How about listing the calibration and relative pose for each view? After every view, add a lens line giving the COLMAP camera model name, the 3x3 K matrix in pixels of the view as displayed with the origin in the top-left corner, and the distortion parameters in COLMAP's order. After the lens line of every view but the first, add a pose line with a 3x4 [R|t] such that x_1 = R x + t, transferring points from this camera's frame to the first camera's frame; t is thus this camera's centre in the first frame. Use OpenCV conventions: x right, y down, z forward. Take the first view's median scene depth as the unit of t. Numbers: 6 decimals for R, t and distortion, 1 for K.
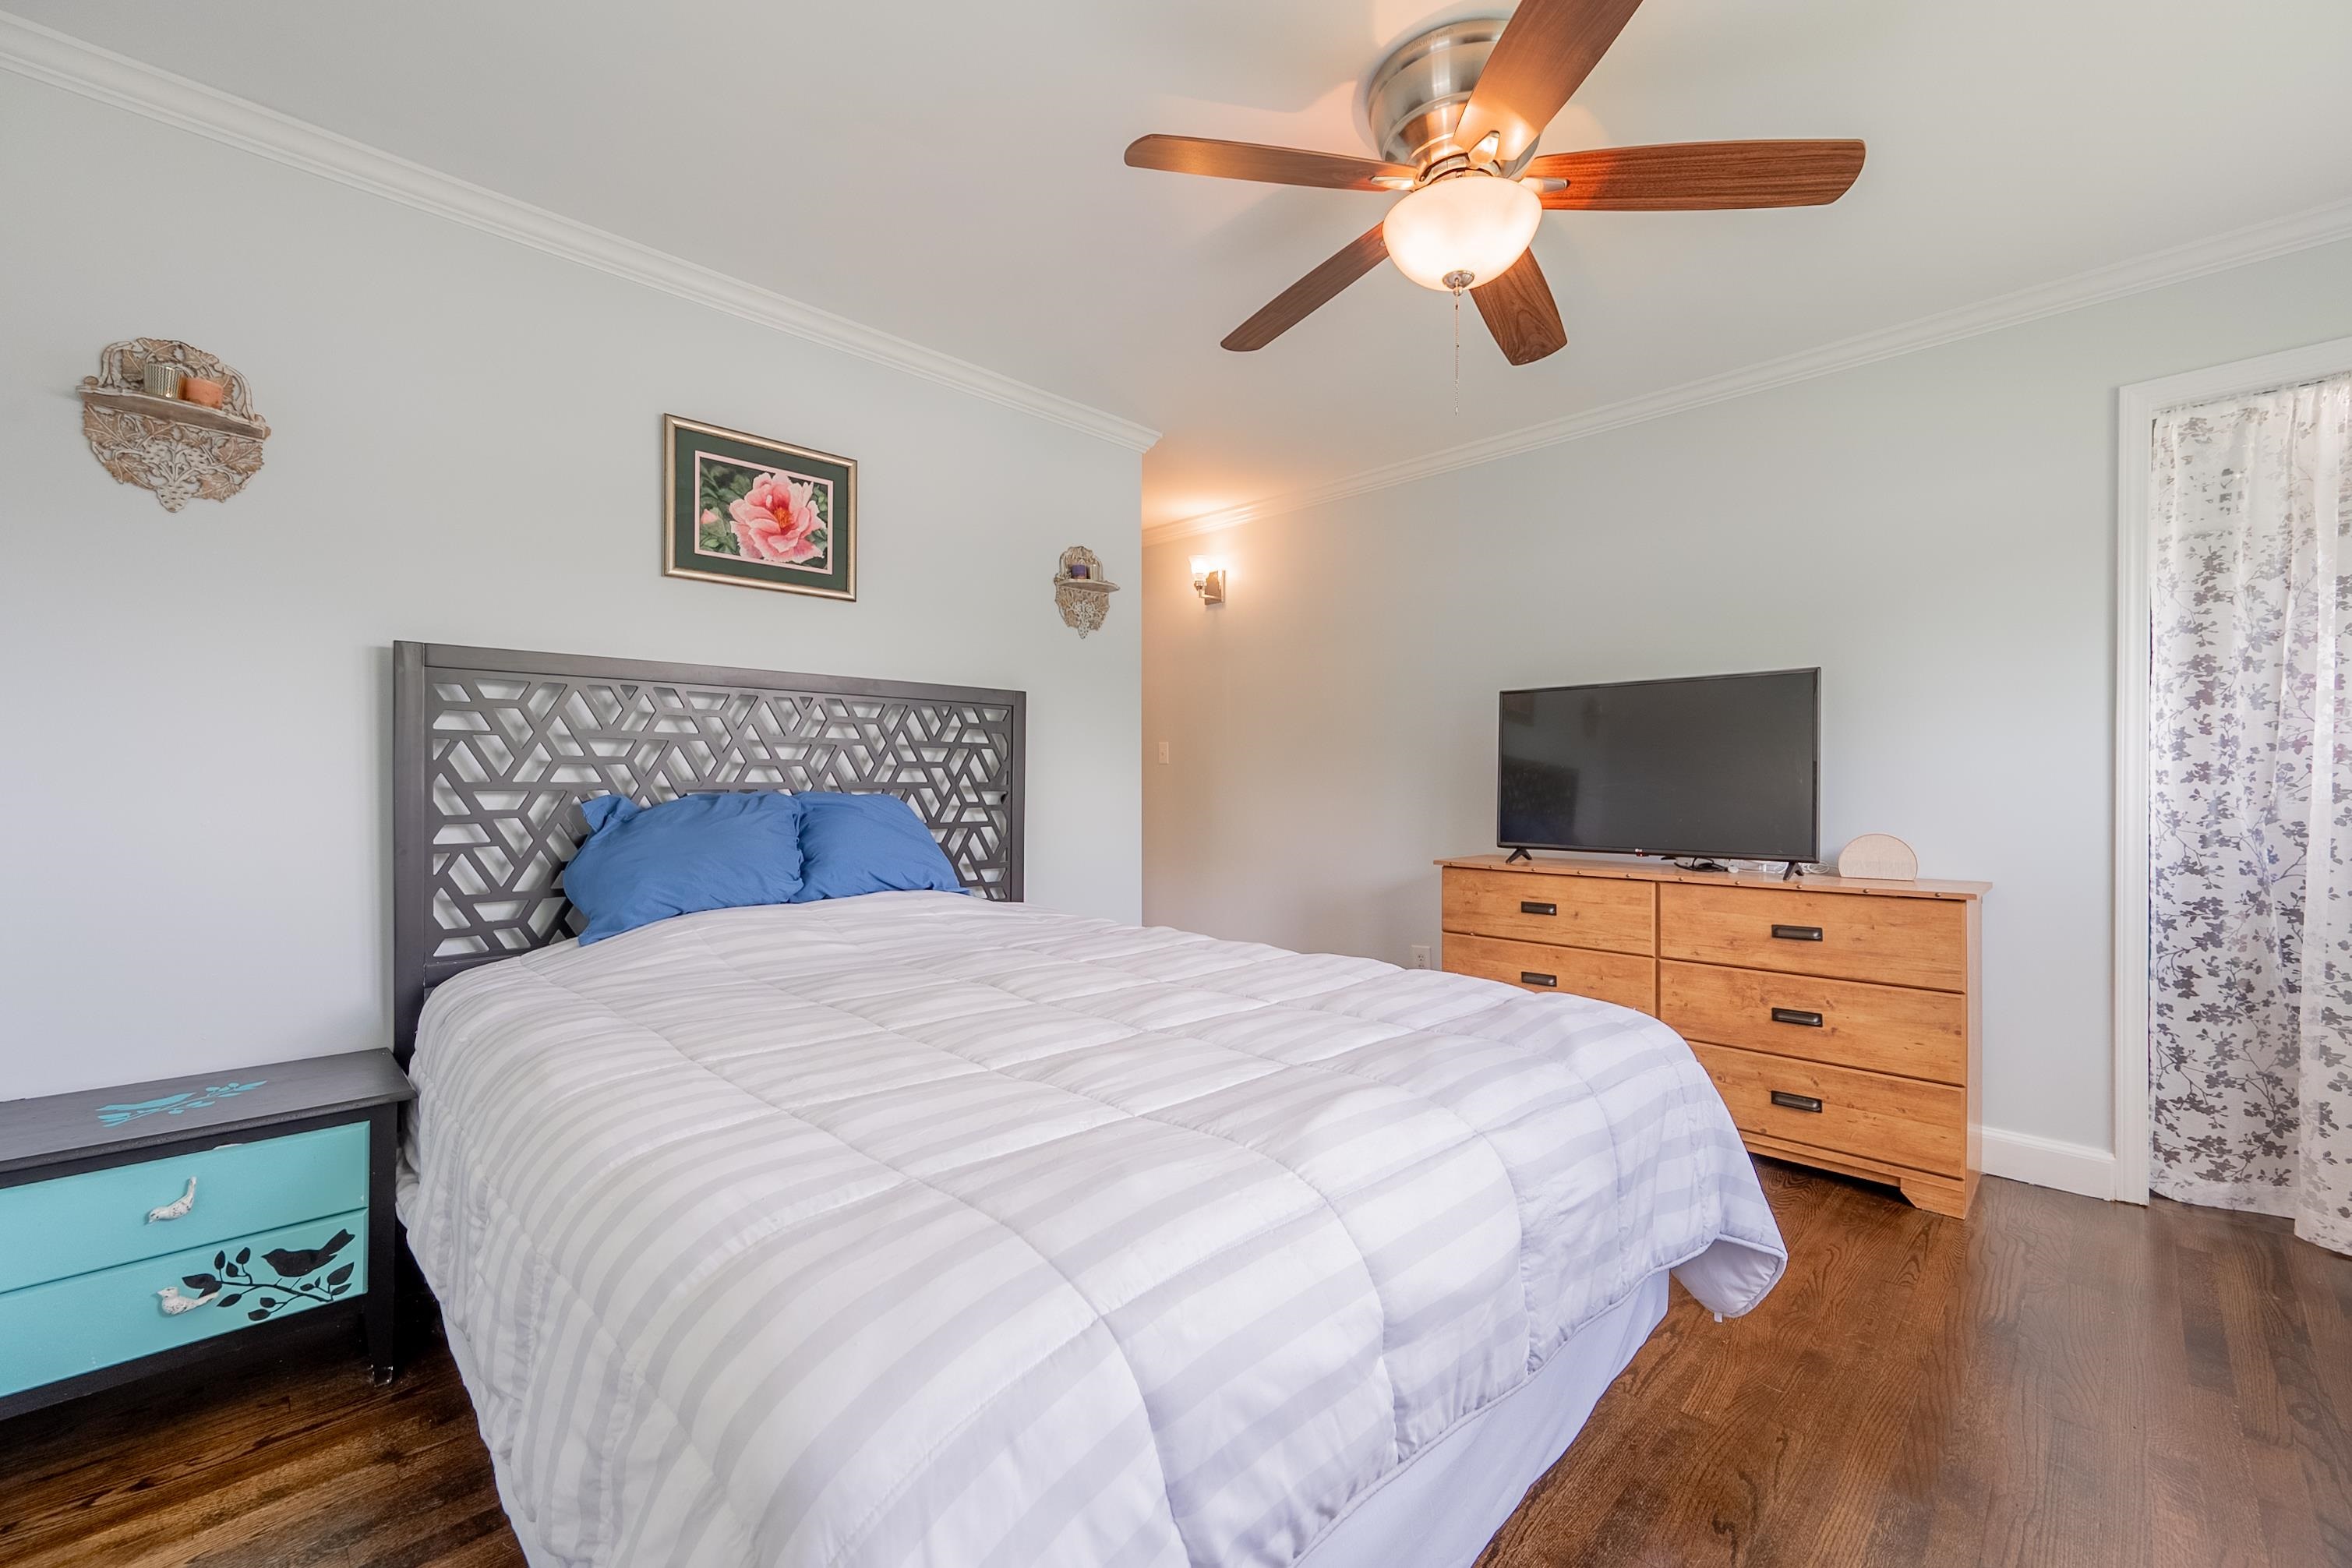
lens RADIAL K [[939.6, 0, 1170.7], [0, 939.6, 771.1], [0, 0, 1]] dist [-0.000174, 0.000397]
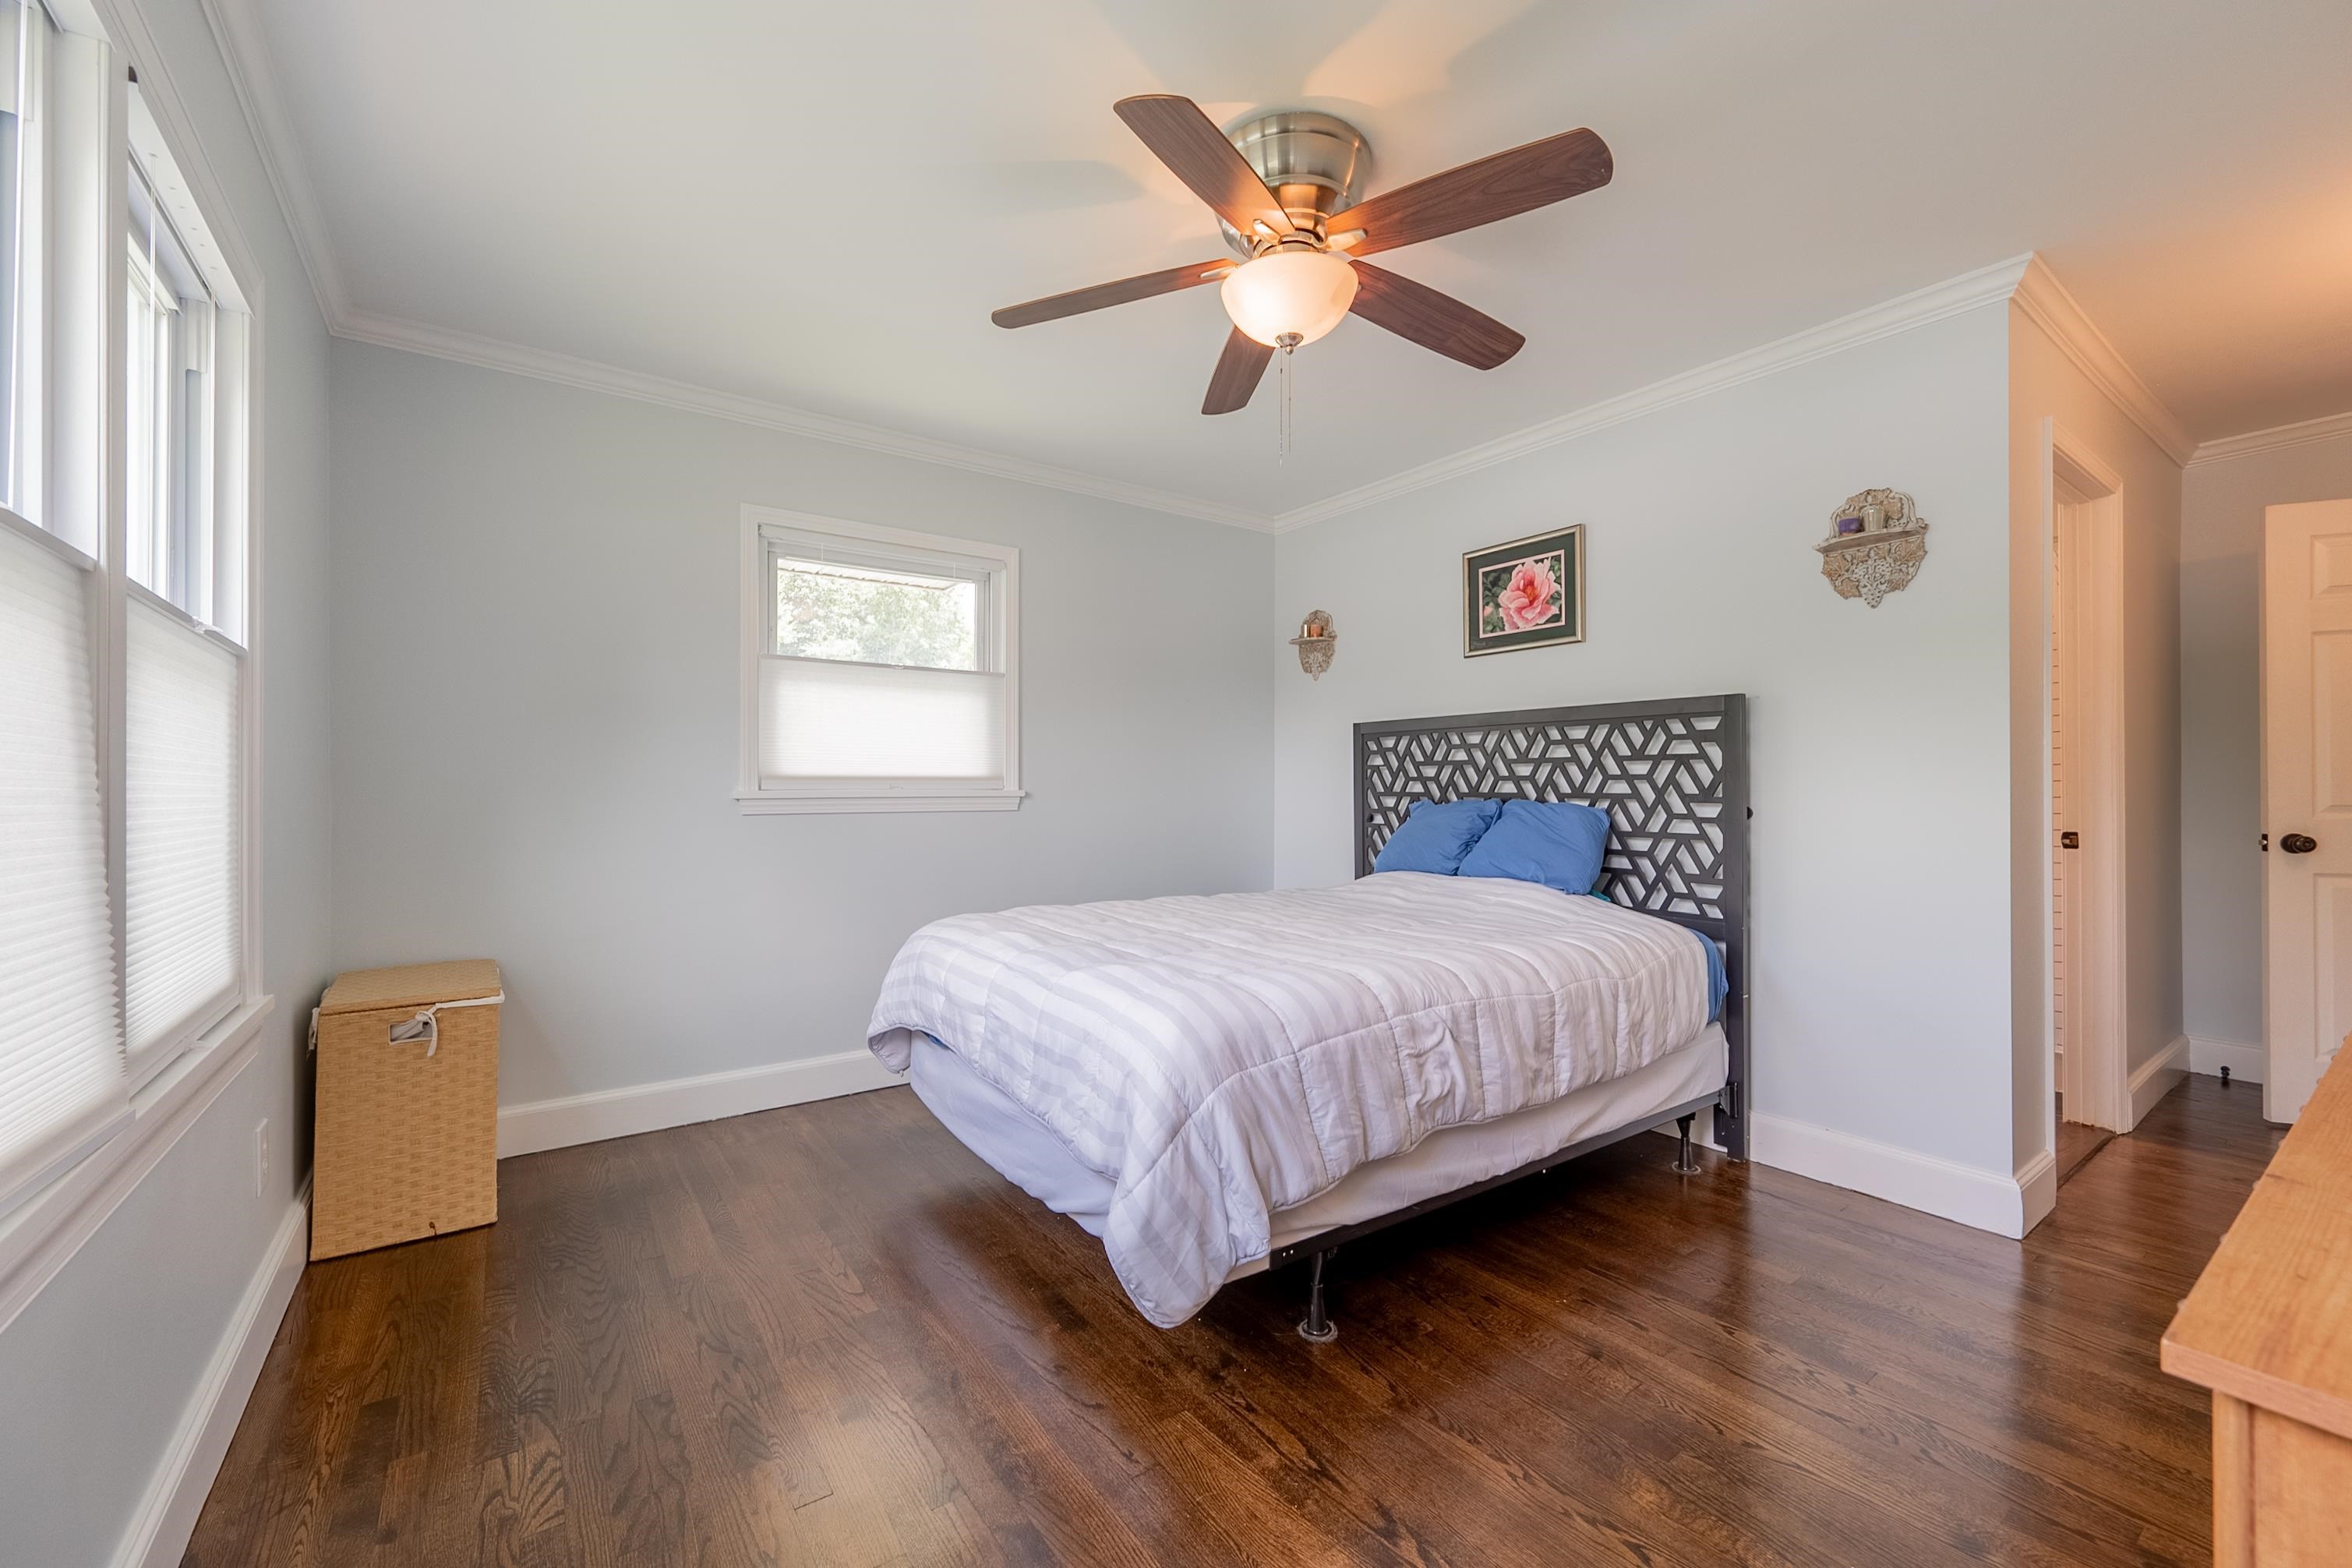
lens RADIAL K [[932.8, 0, 1176.9], [0, 932.8, 791.4], [0, 0, 1]] dist [-0.000127, 0.000071]
pose [[-0.156207, -0.007025, -0.987699, 0.961664], [-0.003914, 0.999971, -0.006493, 0.020446], [0.987717, 0.002852, -0.156230, 0.713833]]
